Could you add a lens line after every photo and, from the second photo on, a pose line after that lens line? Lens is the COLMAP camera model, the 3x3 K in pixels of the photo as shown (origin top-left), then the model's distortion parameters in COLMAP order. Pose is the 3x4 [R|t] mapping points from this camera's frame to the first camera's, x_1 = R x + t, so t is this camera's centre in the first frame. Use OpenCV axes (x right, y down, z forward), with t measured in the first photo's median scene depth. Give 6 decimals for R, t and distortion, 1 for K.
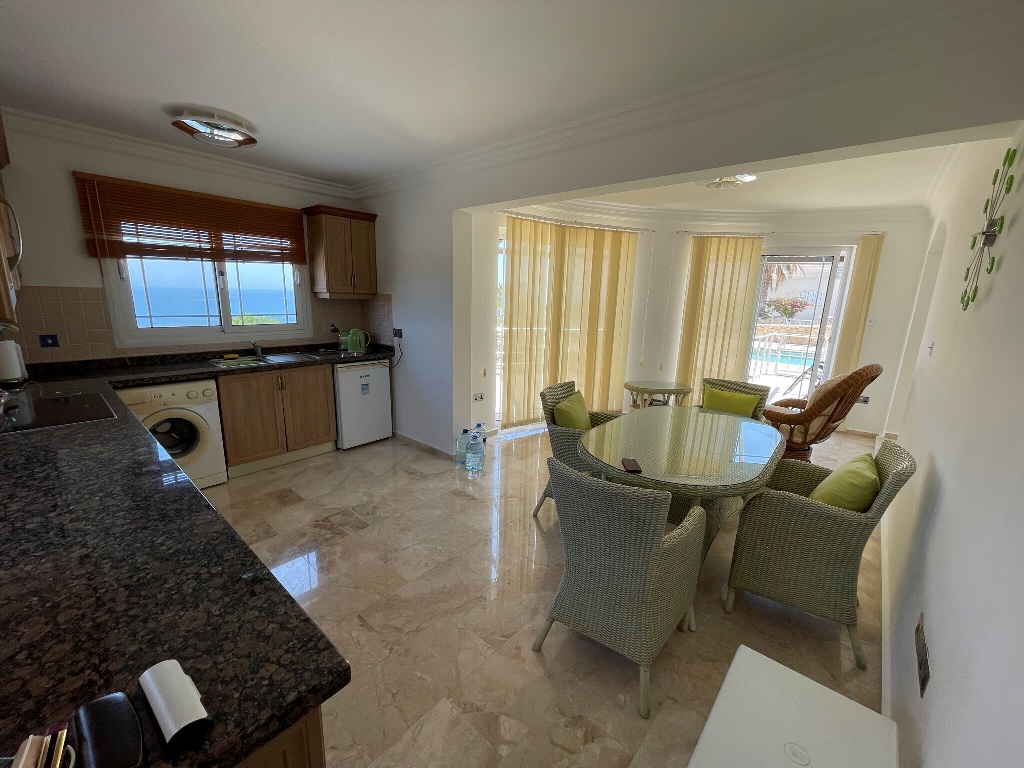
lens RADIAL K [[417.0, 0, 508.9], [0, 417.0, 384.0], [0, 0, 1]] dist [0.004437, 0.001096]
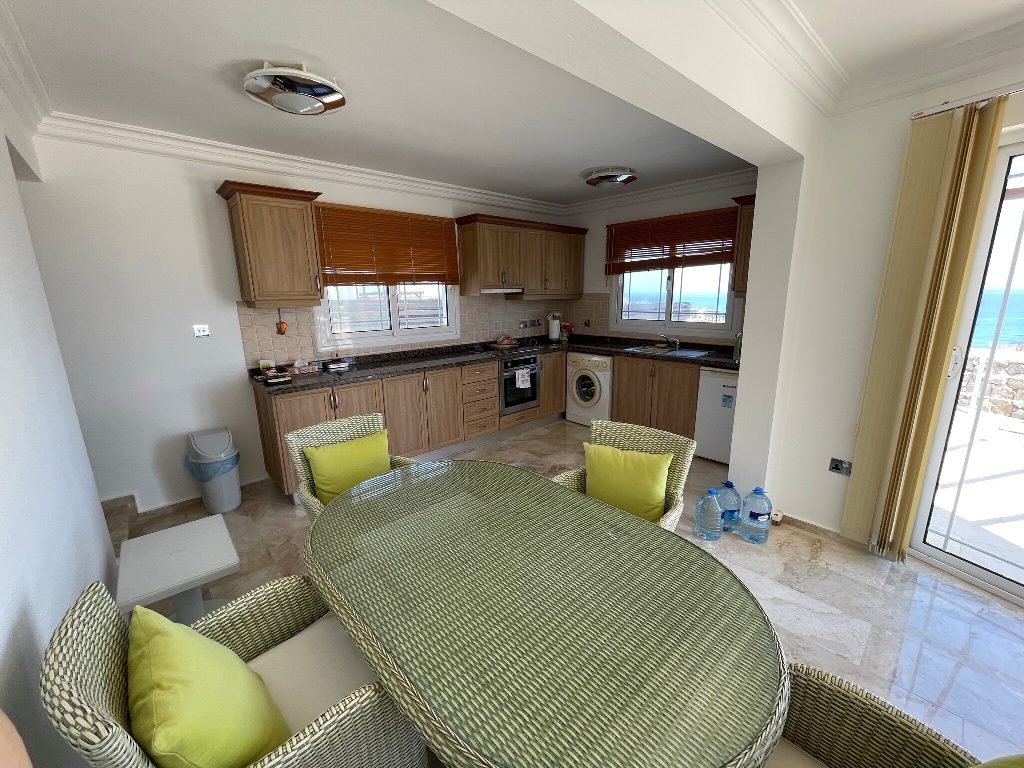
lens RADIAL K [[417.0, 0, 505.9], [0, 417.0, 388.5], [0, 0, 1]] dist [0.004437, 0.001096]
pose [[-0.128012, 0.208297, -0.969652, 0.557280], [-0.183453, 0.955851, 0.229551, -0.127972], [0.974658, 0.207271, -0.084148, 0.605184]]
